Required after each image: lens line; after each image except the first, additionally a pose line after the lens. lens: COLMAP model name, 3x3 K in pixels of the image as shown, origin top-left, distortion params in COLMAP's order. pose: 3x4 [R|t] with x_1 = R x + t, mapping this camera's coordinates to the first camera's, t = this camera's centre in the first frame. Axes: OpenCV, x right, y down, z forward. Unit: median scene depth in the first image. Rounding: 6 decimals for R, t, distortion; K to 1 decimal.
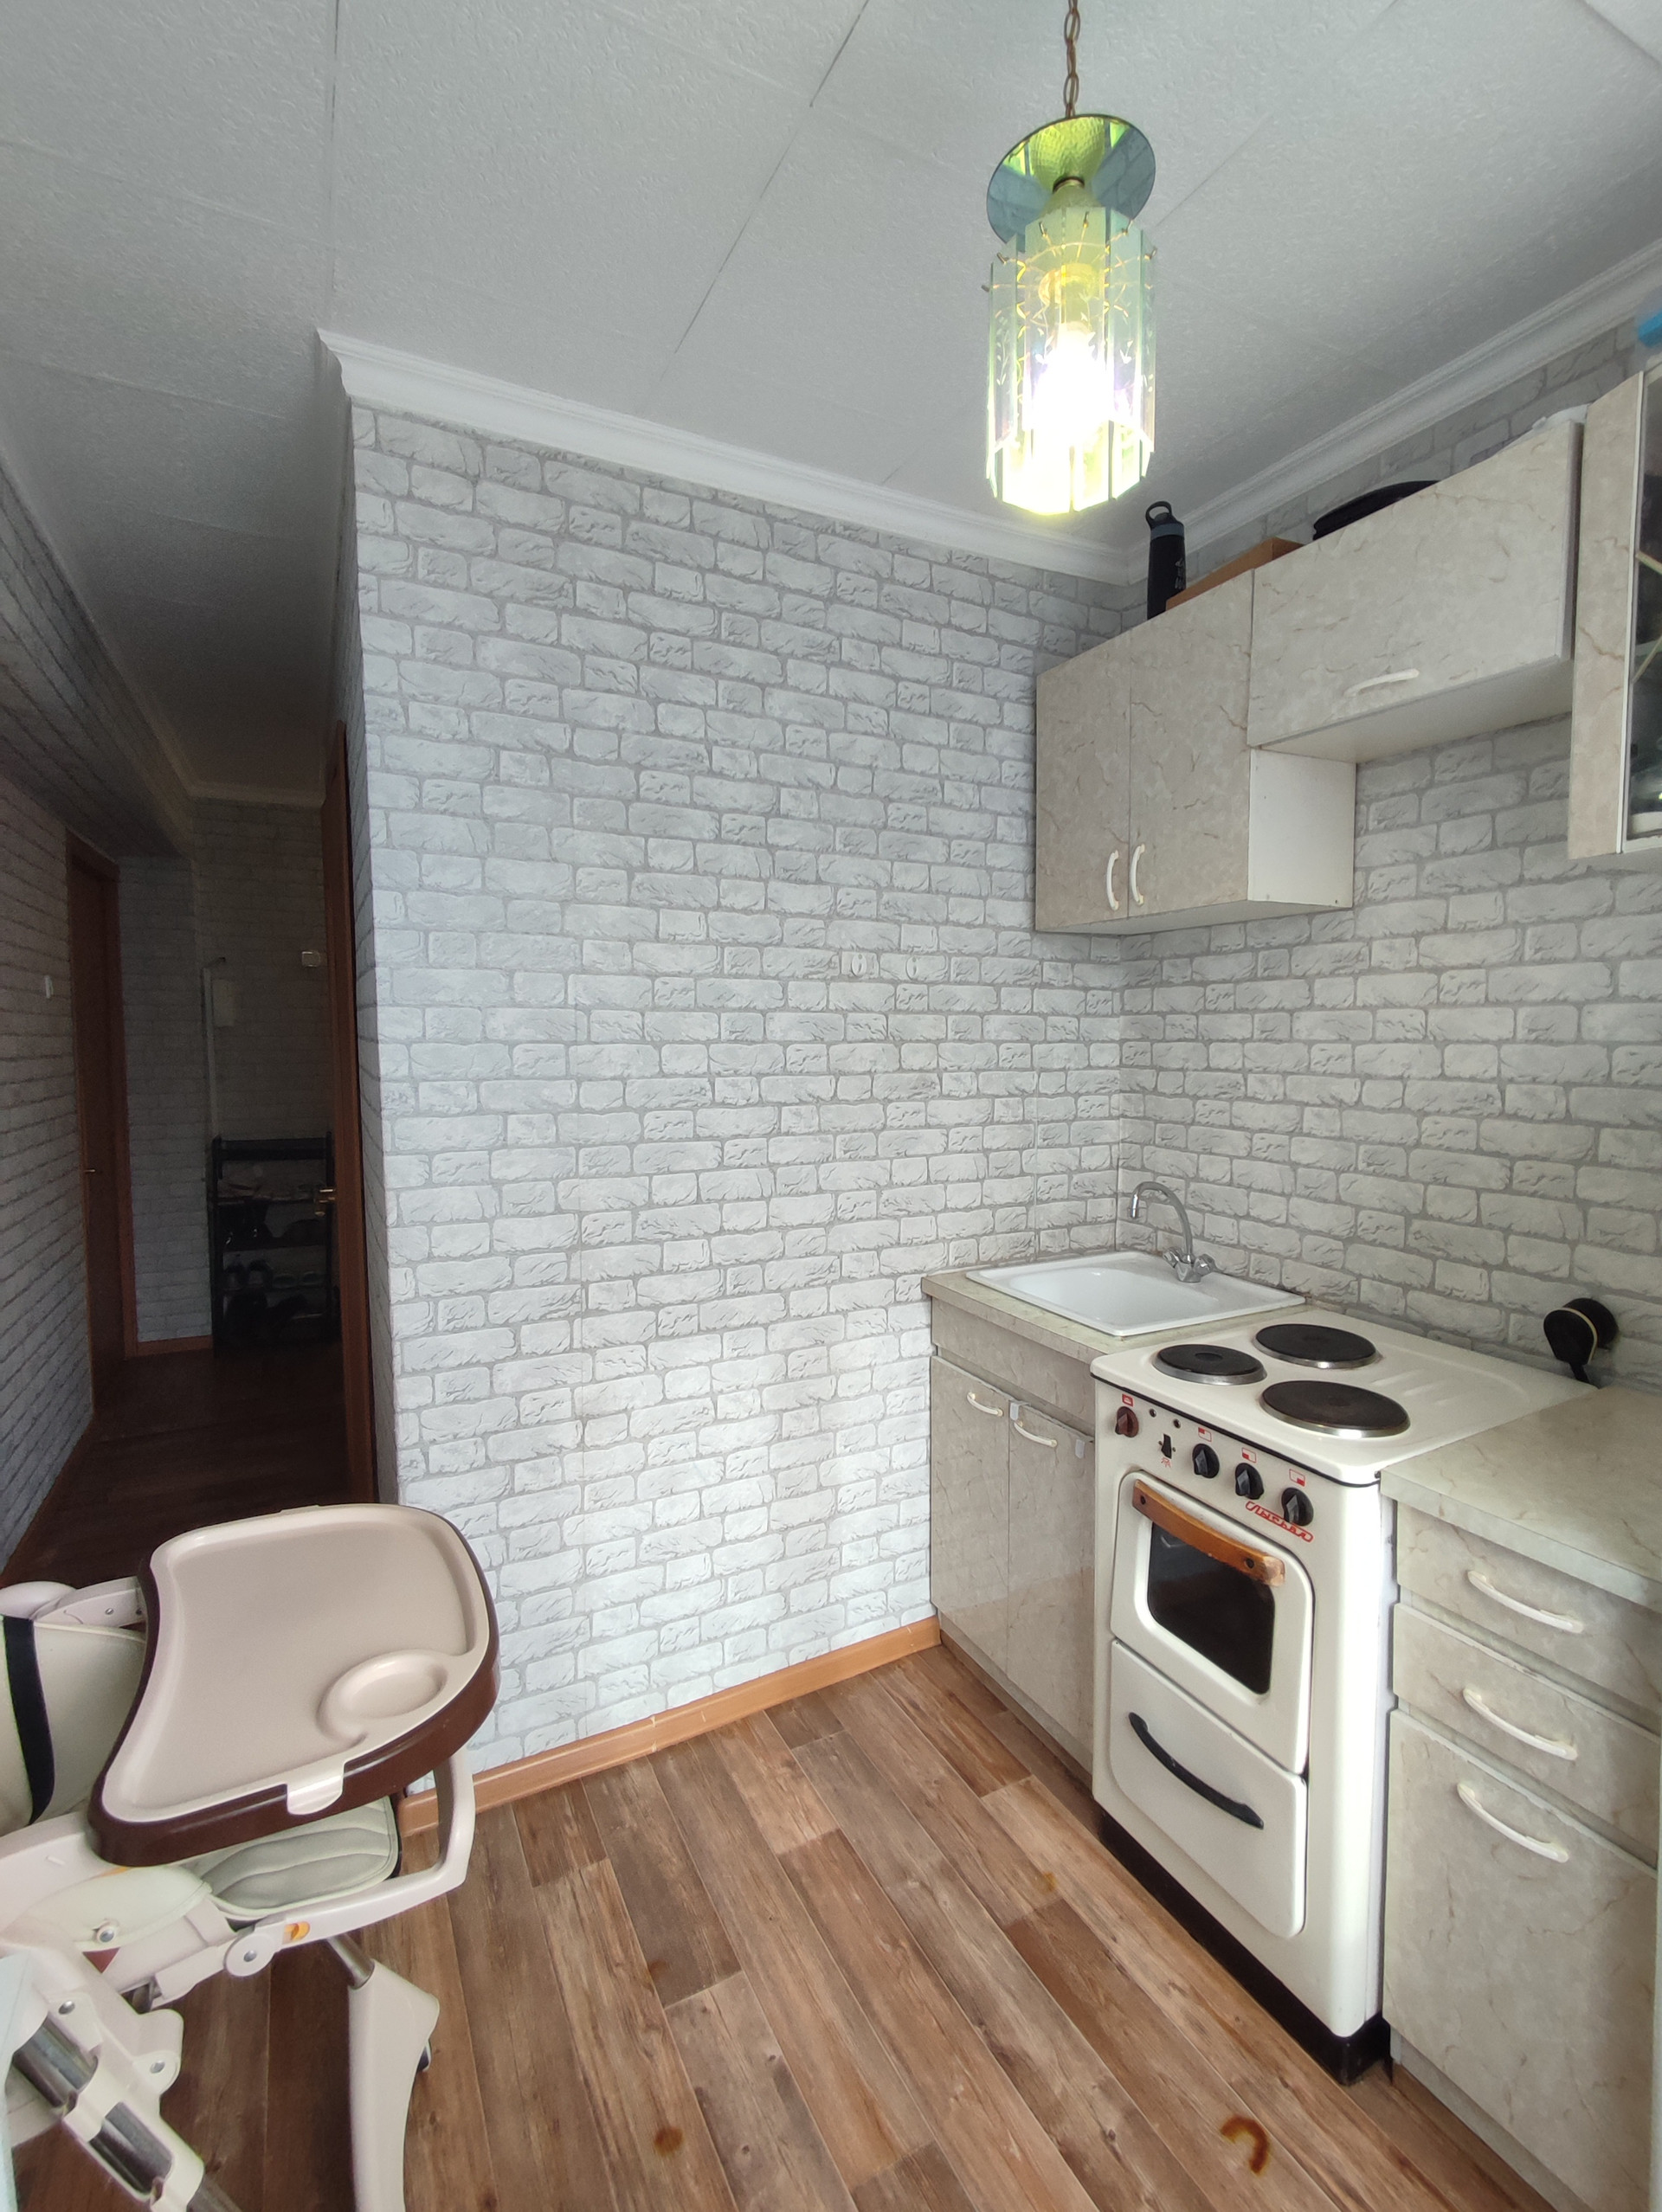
lens RADIAL K [[1009.1, 0, 853.9], [0, 1009.1, 1095.3], [0, 0, 1]] dist [0.021298, -0.007710]
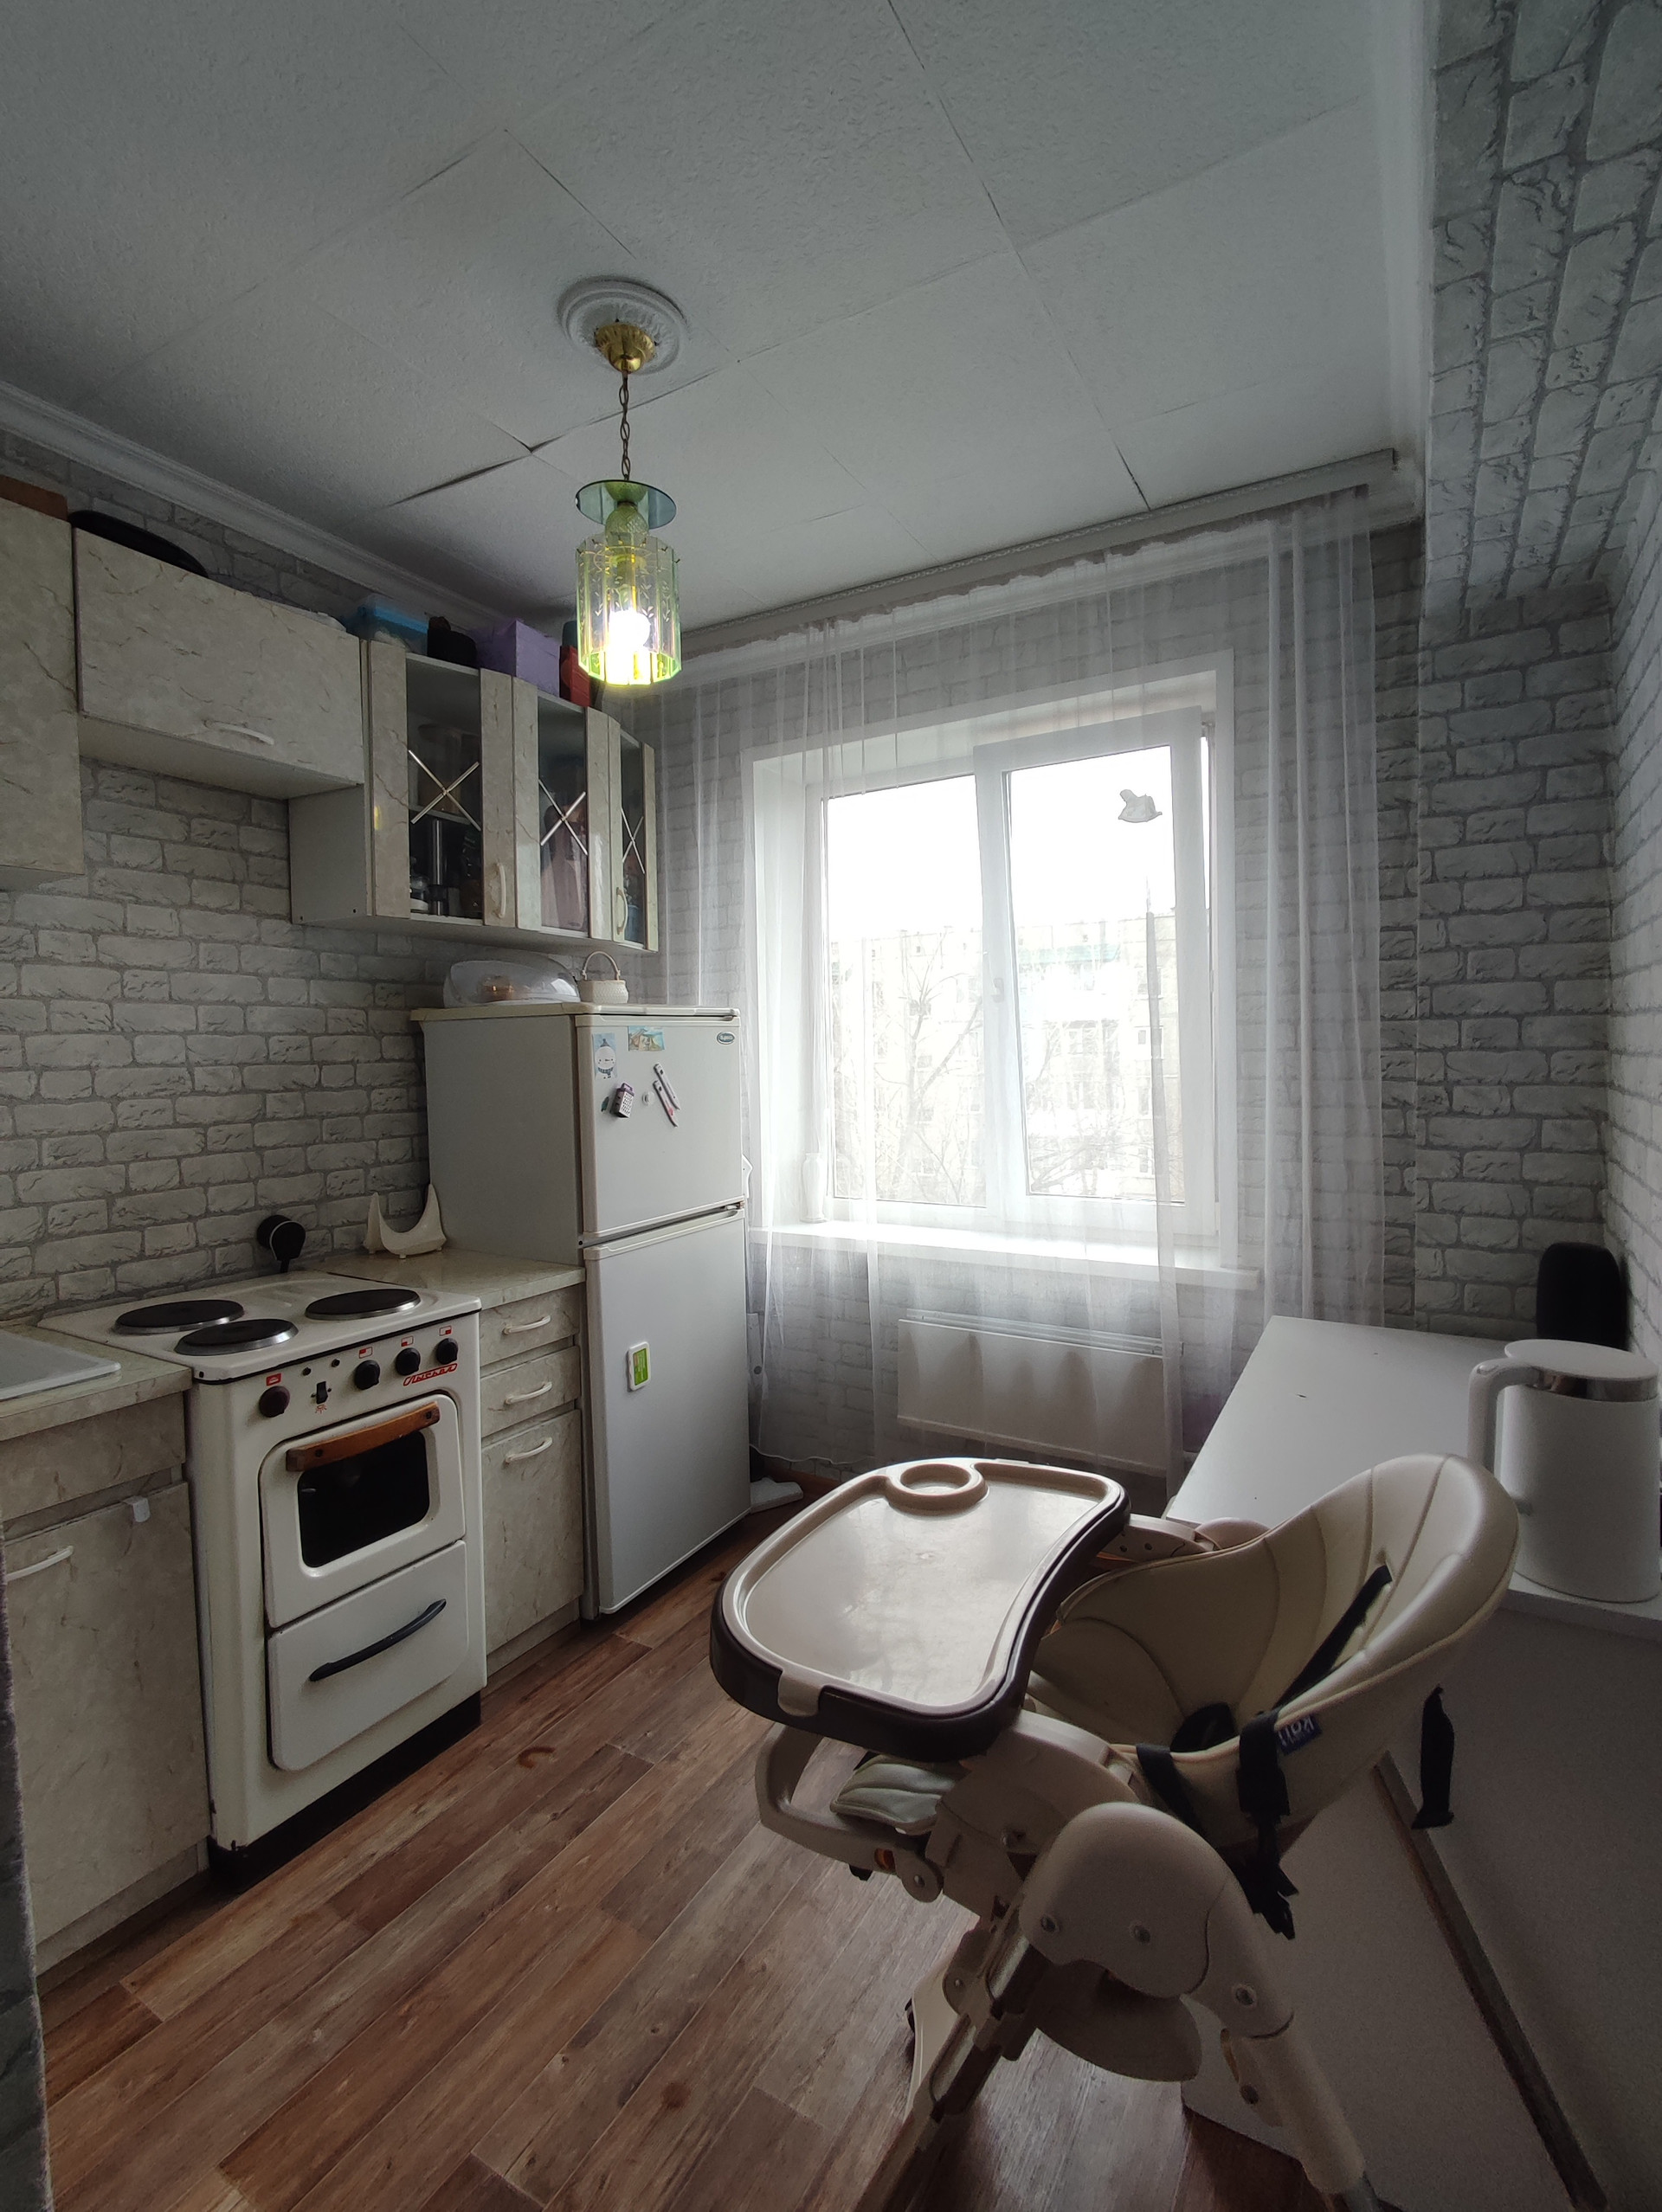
lens RADIAL K [[1009.1, 0, 853.9], [0, 1009.1, 1095.3], [0, 0, 1]] dist [0.021298, -0.007710]
pose [[-0.515632, -0.020213, 0.856572, -0.855610], [0.076177, 0.994681, 0.069328, -0.001603], [-0.853417, 0.100999, -0.511350, 0.978293]]
